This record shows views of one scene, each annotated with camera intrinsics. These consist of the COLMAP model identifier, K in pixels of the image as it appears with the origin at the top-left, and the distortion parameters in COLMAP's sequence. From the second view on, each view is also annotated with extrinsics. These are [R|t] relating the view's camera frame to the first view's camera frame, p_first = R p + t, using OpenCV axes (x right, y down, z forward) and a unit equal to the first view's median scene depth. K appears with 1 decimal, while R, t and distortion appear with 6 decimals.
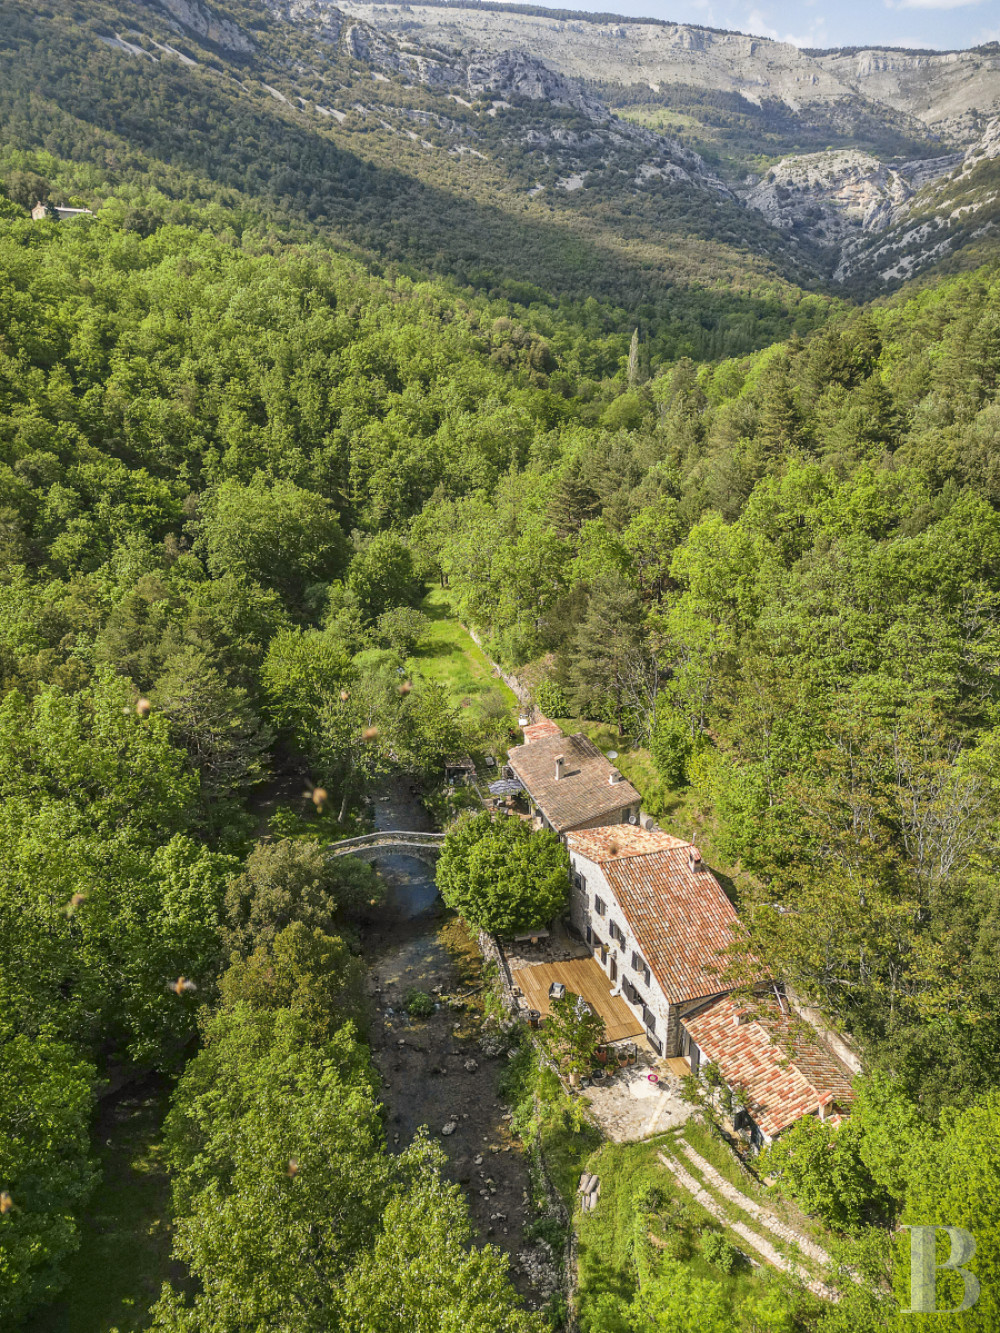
lens RADIAL K [[950.7, 0, 468.4], [0, 950.7, 664.3], [0, 0, 1]] dist [0.104348, -0.099165]
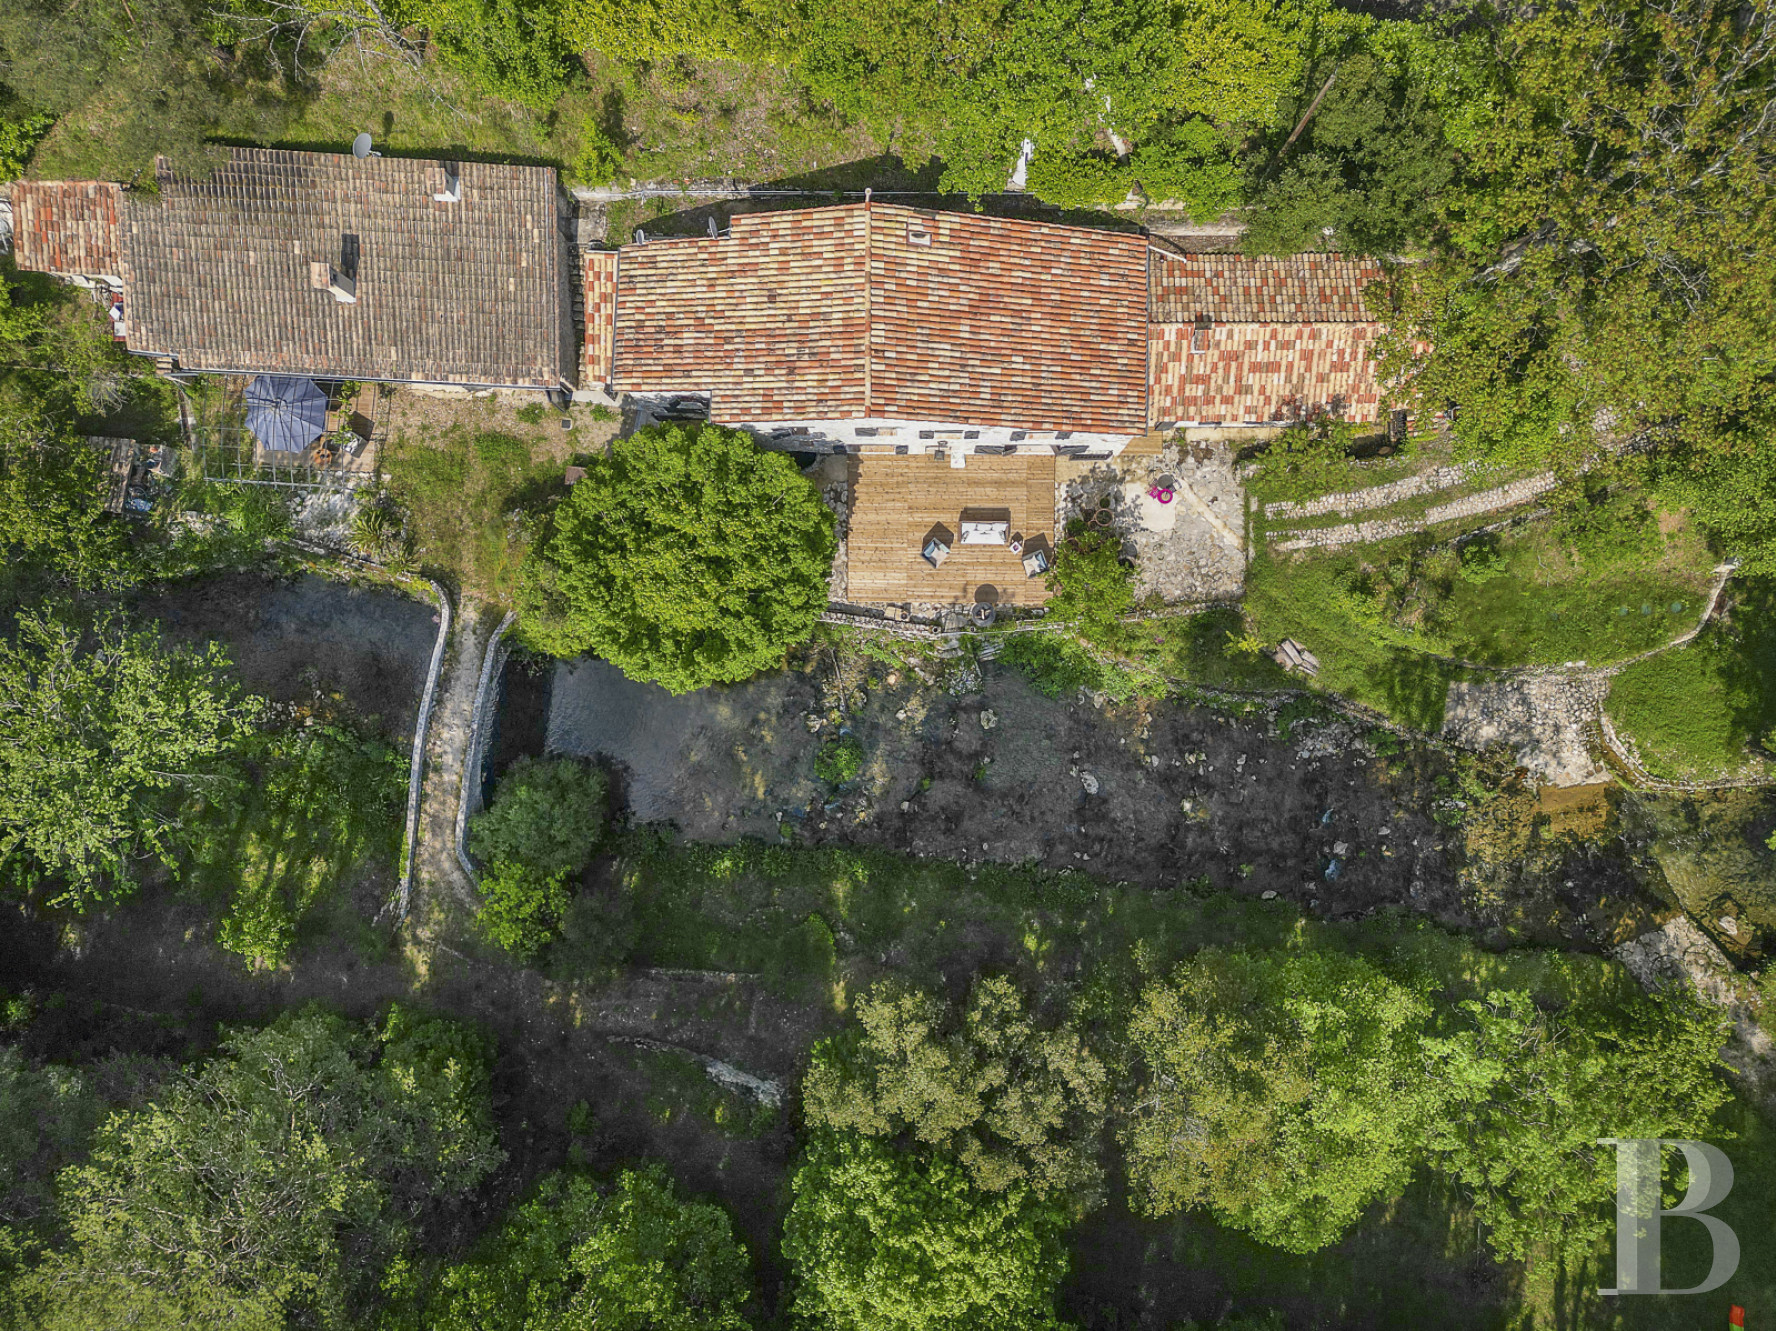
lens RADIAL K [[1266.6, 0, 888.0], [0, 1266.6, 665.5], [0, 0, 1]] dist [0.104348, -0.099165]
pose [[0.301079, -0.953220, 0.026878, -0.007480], [0.315360, 0.126129, 0.940553, -0.464176], [-0.899944, -0.274705, 0.338582, 0.829239]]
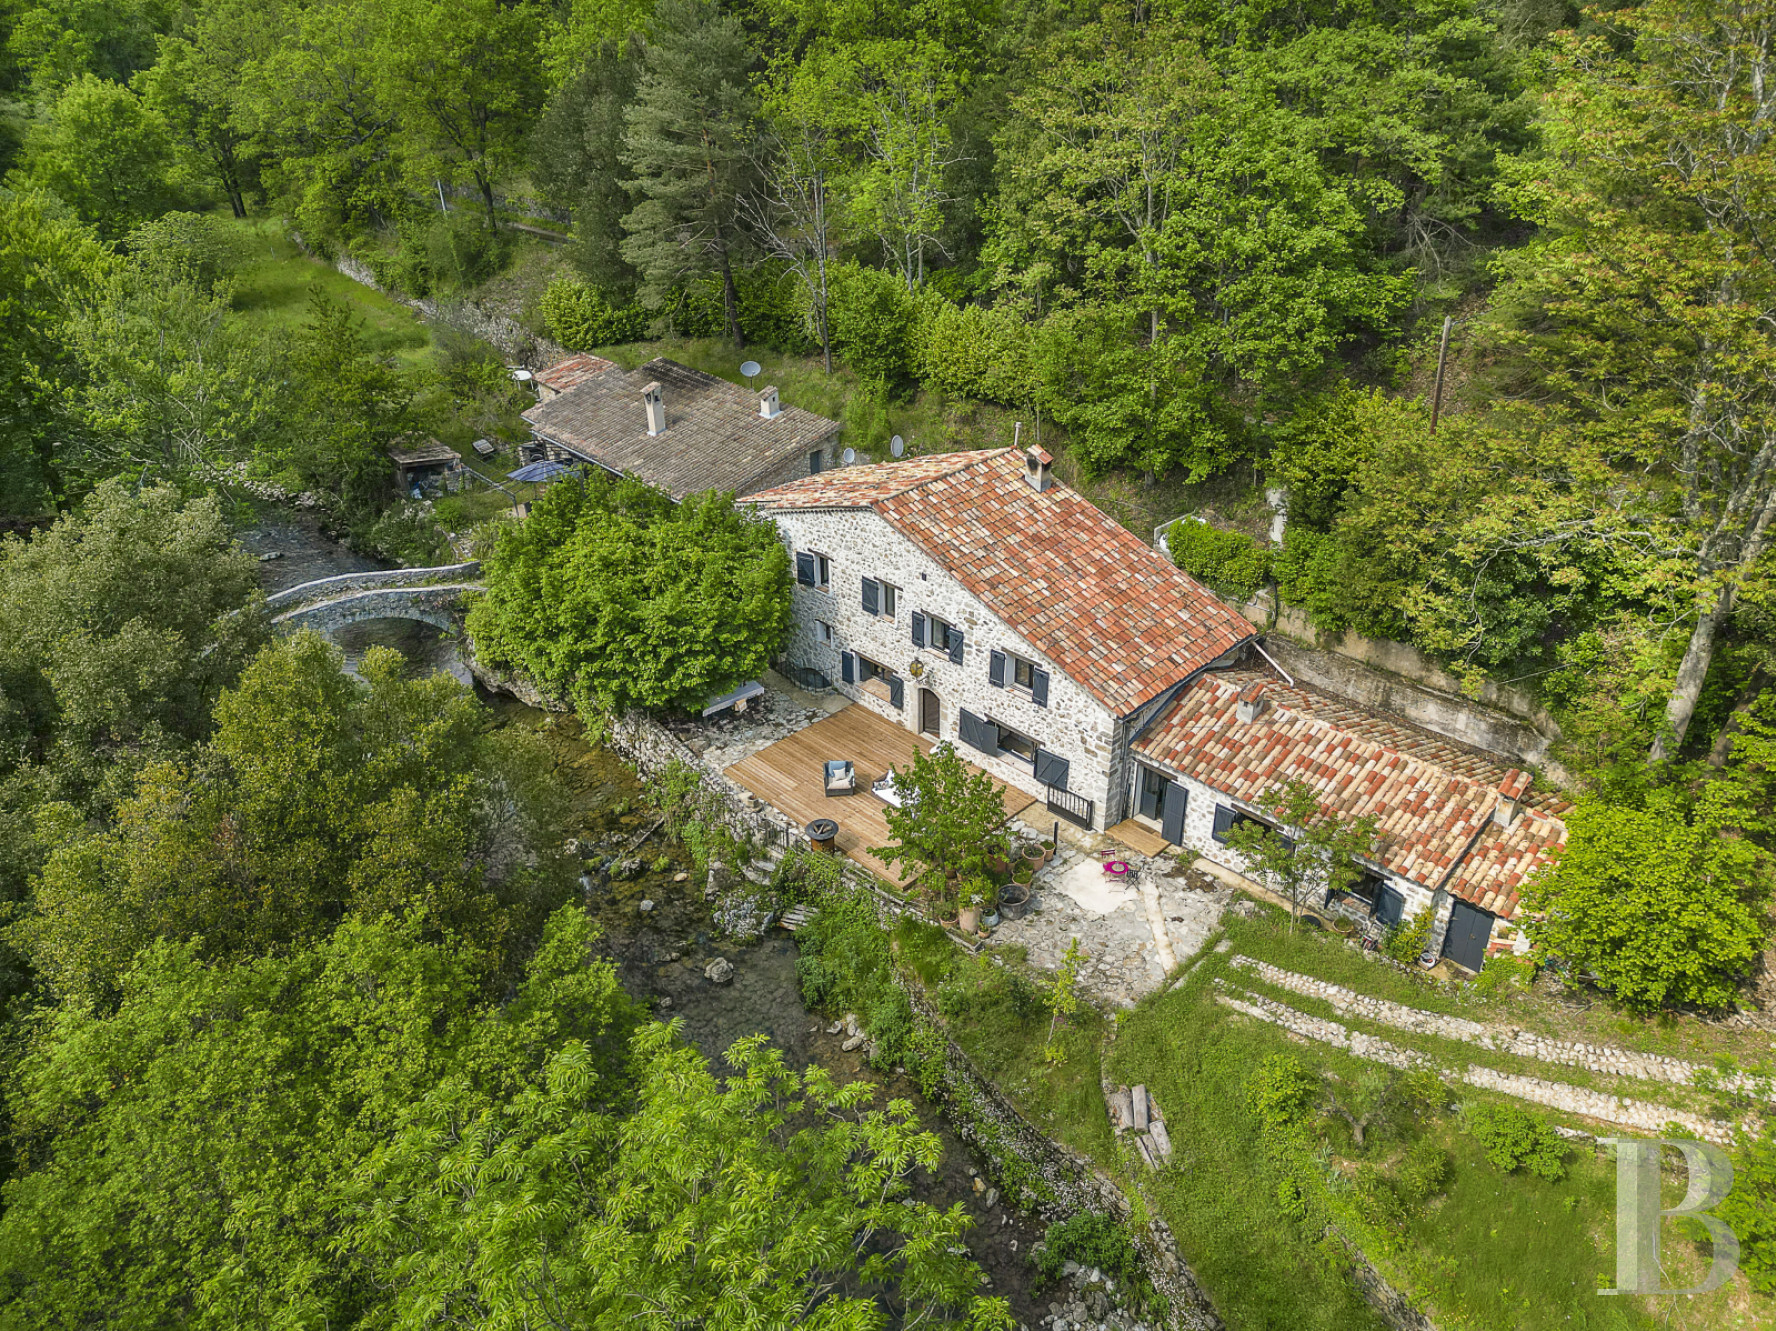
lens RADIAL K [[1266.6, 0, 888.0], [0, 1266.6, 665.5], [0, 0, 1]] dist [0.104348, -0.099165]
pose [[0.887641, -0.207665, 0.411057, -0.149333], [0.138133, 0.971521, 0.192524, 0.189986], [-0.439332, -0.114112, 0.891048, 0.491505]]
